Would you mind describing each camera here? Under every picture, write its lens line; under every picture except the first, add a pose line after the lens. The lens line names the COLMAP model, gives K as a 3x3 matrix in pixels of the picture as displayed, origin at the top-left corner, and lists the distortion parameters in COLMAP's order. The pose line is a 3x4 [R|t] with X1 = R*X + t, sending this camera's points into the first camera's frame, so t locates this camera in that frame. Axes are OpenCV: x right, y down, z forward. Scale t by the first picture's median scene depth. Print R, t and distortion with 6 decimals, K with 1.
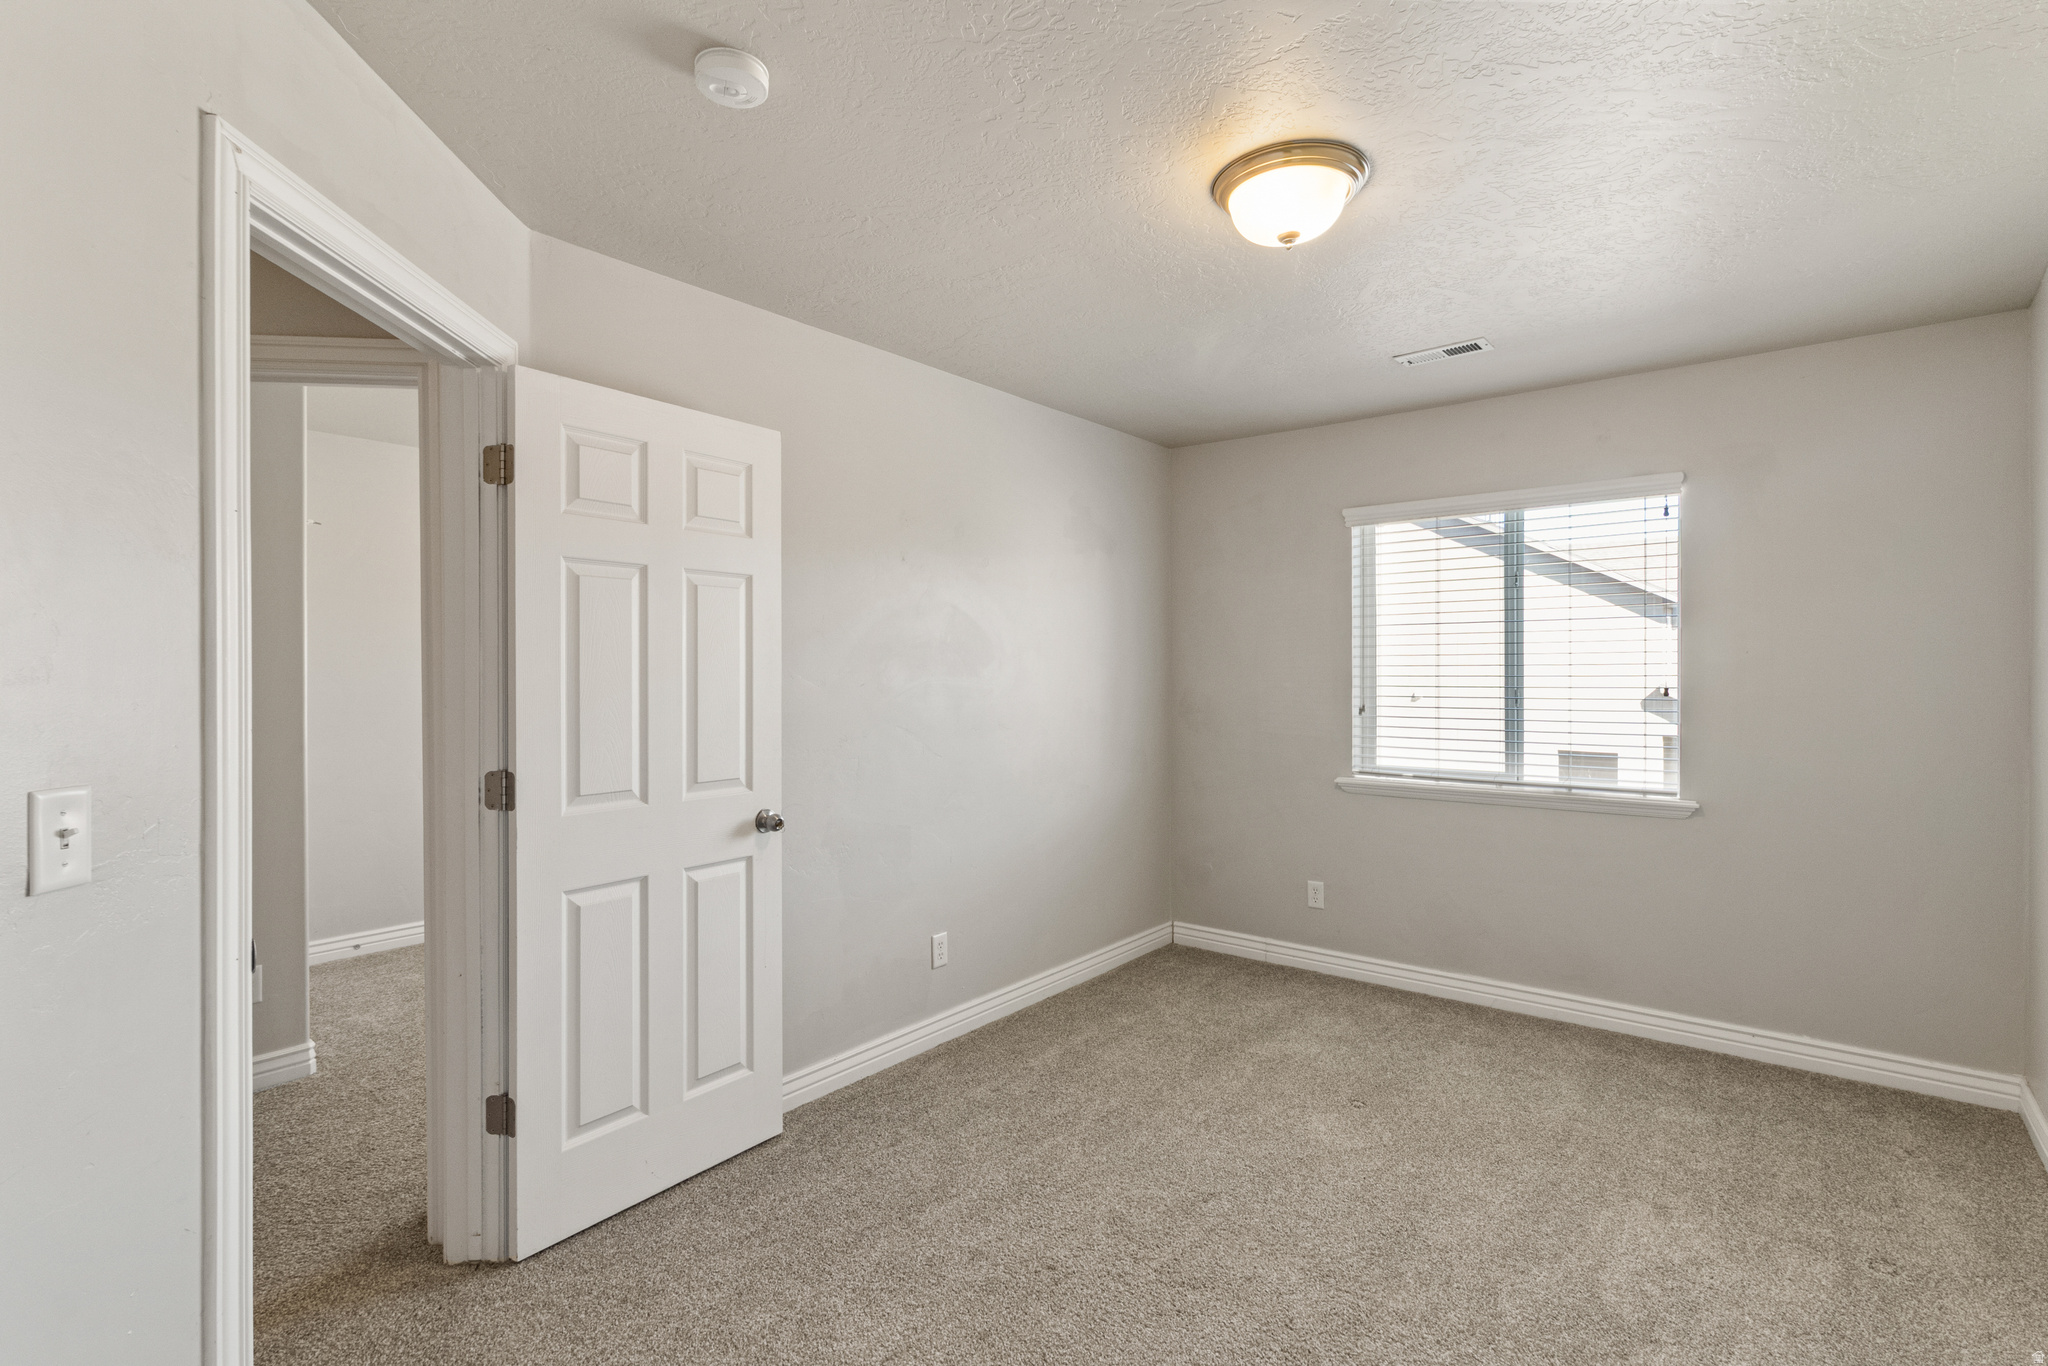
lens RADIAL K [[987.0, 0, 1024.0], [0, 987.0, 683.0], [0, 0, 1]] dist [0.001219, 0.000042]
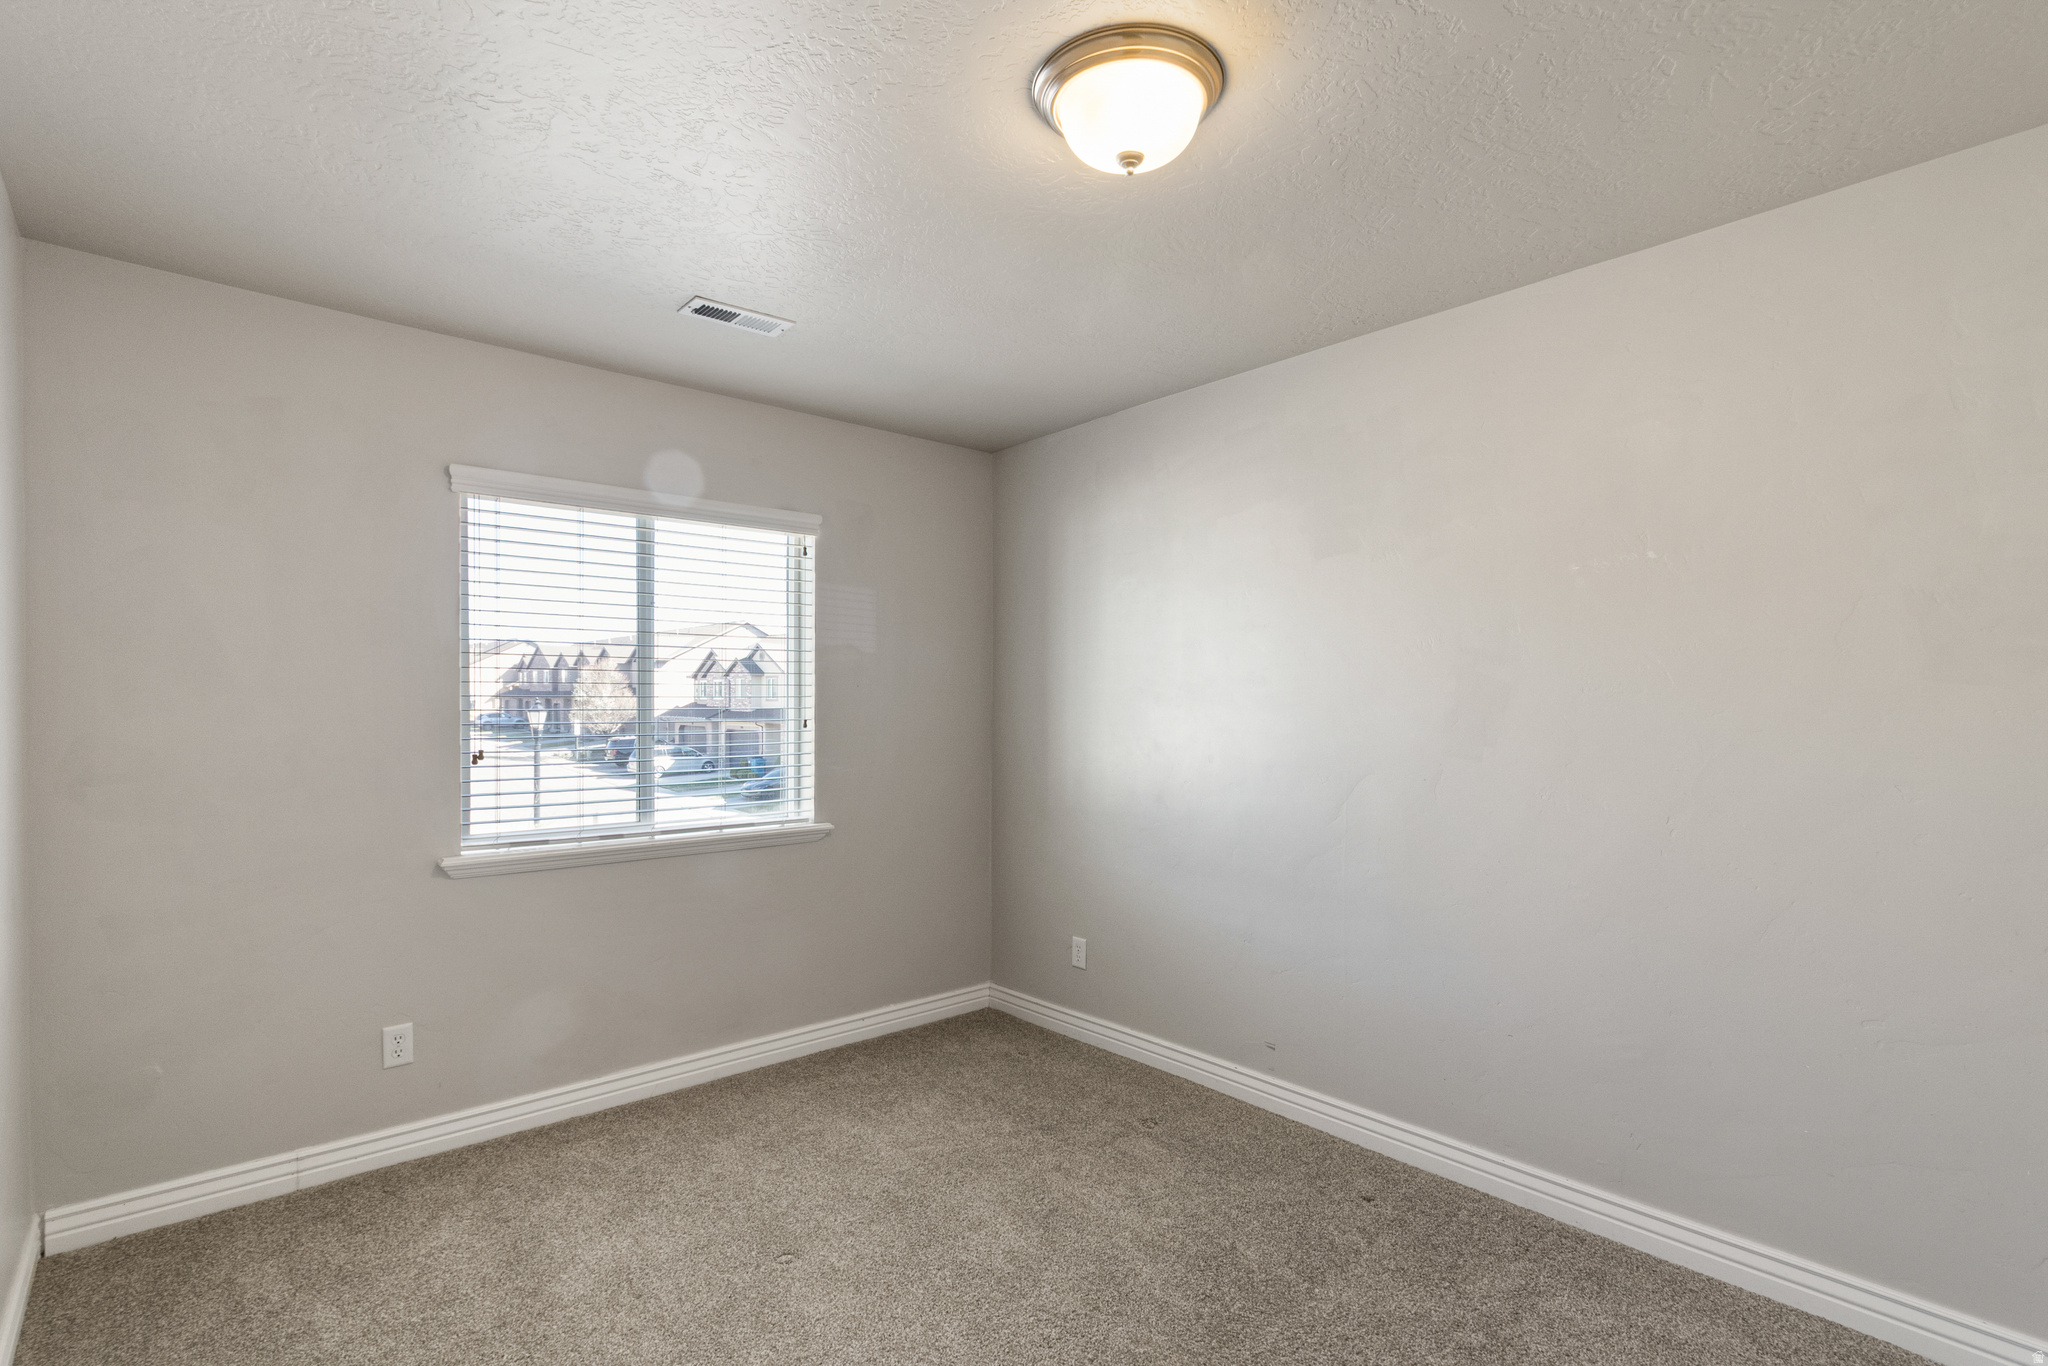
lens RADIAL K [[978.9, 0, 1024.5], [0, 978.9, 725.9], [0, 0, 1]] dist [0.002183, 0.000546]
pose [[0.157928, -0.019870, 0.987251, -0.354329], [0.010767, 0.999773, 0.018400, -0.004633], [-0.987392, 0.007724, 0.158106, 0.633882]]
